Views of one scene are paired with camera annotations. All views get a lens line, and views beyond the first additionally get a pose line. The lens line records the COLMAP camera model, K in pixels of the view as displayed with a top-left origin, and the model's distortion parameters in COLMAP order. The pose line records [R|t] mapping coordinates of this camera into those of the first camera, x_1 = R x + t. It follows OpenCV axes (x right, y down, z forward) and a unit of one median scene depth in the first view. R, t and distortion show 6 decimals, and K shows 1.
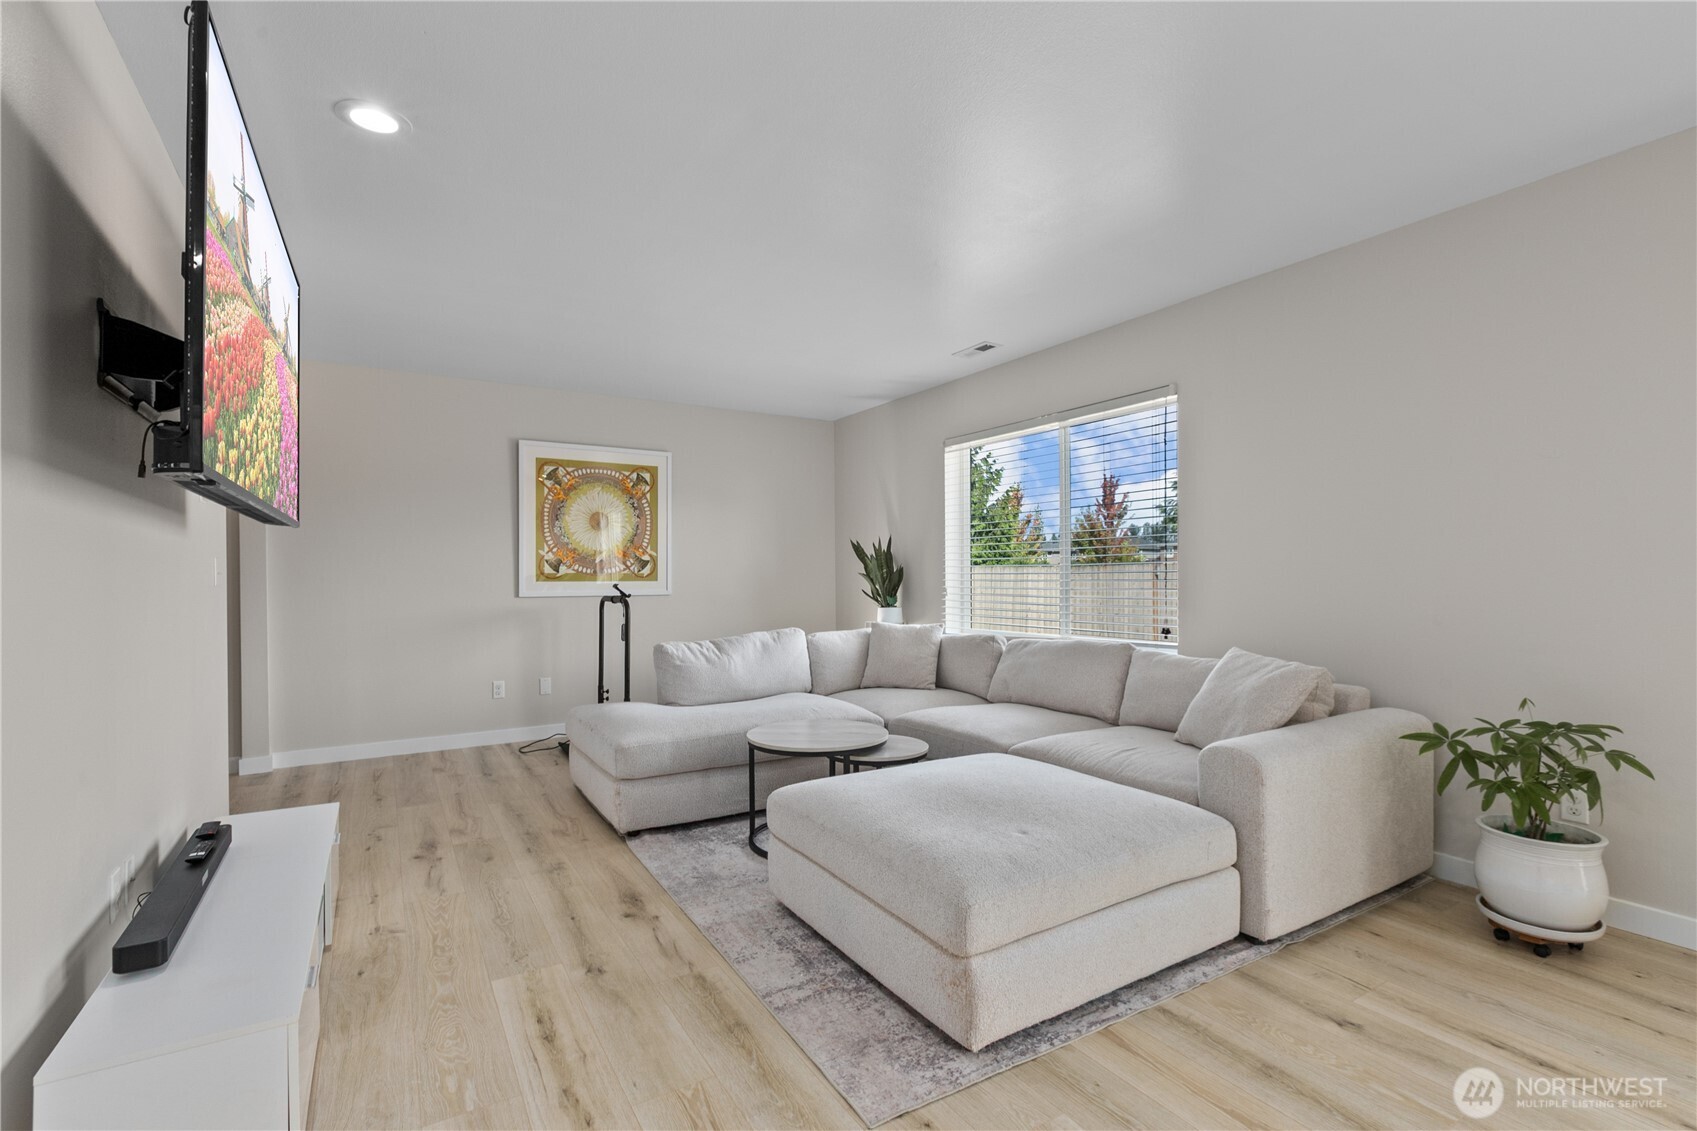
lens RADIAL K [[780.5, 0, 844.8], [0, 780.5, 575.2], [0, 0, 1]] dist [0.000041, 0.000669]
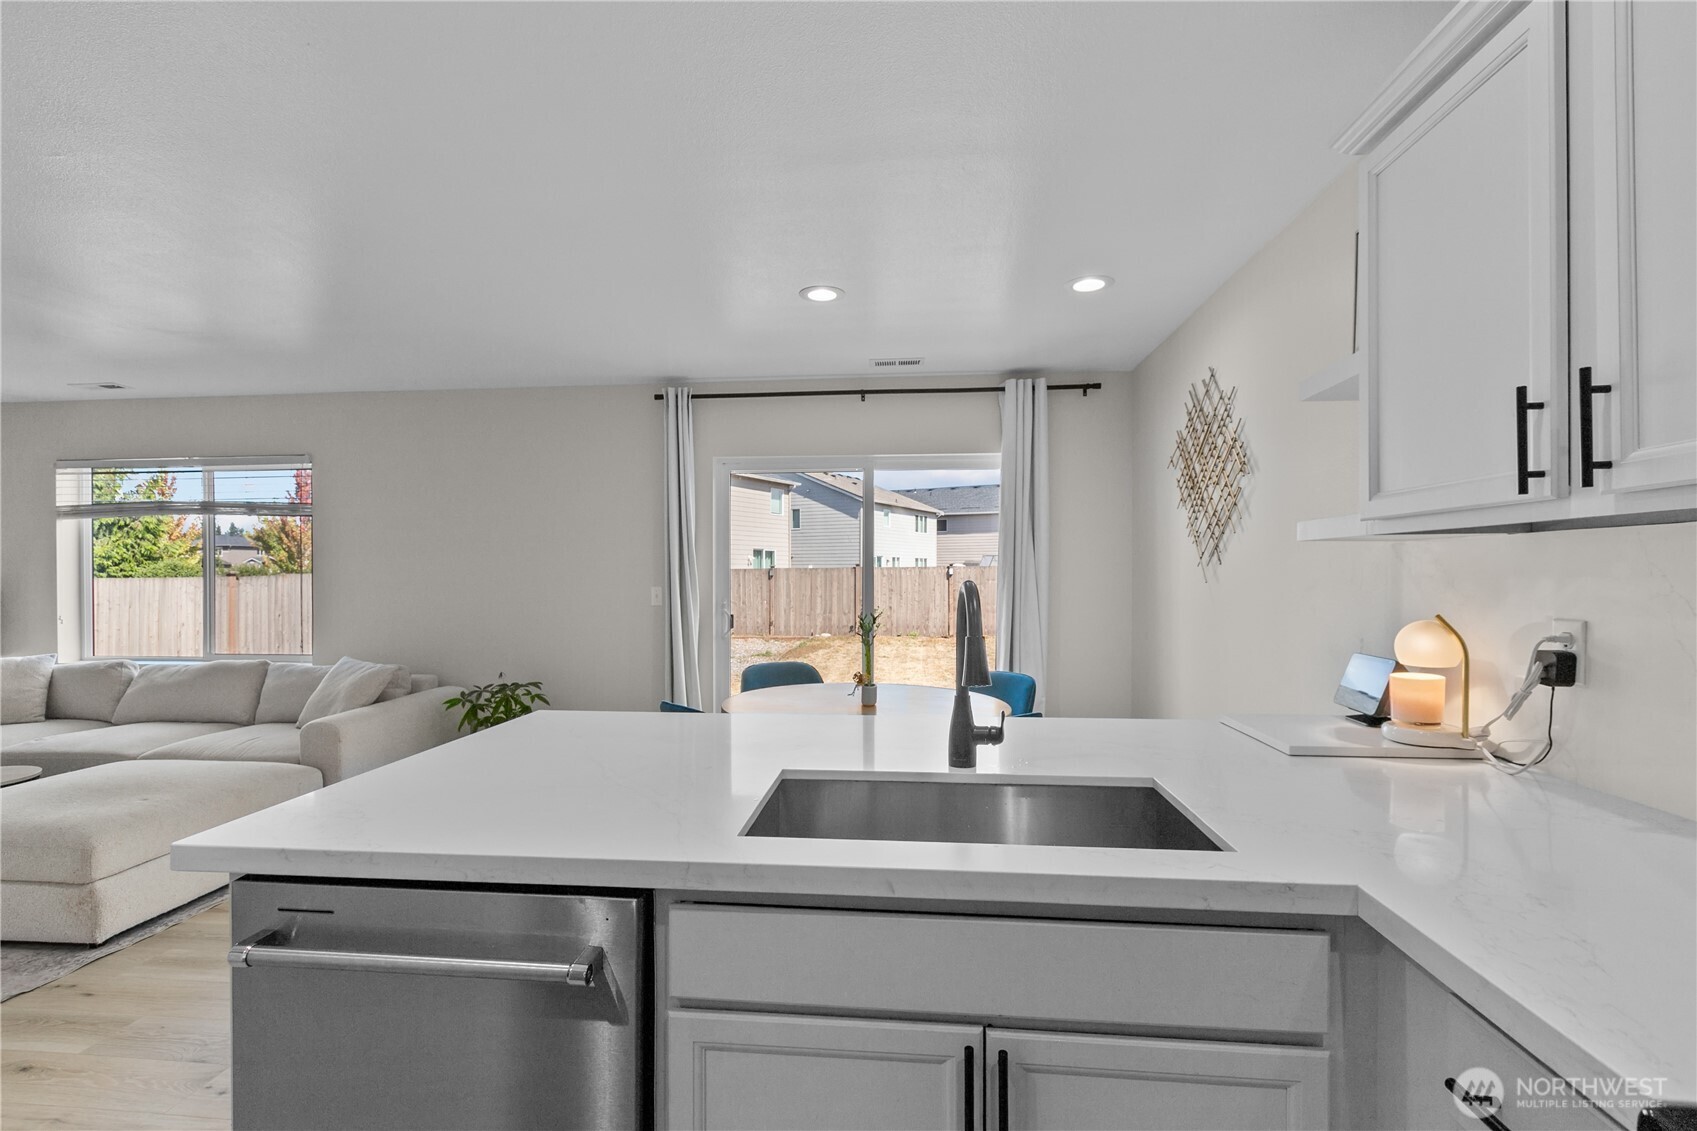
lens RADIAL K [[780.5, 0, 844.8], [0, 780.5, 575.2], [0, 0, 1]] dist [0.000041, 0.000669]
pose [[0.600456, -0.002734, 0.799653, -0.095833], [0.000487, 0.999995, 0.003054, -0.059737], [-0.799658, -0.001444, 0.600454, -0.584081]]
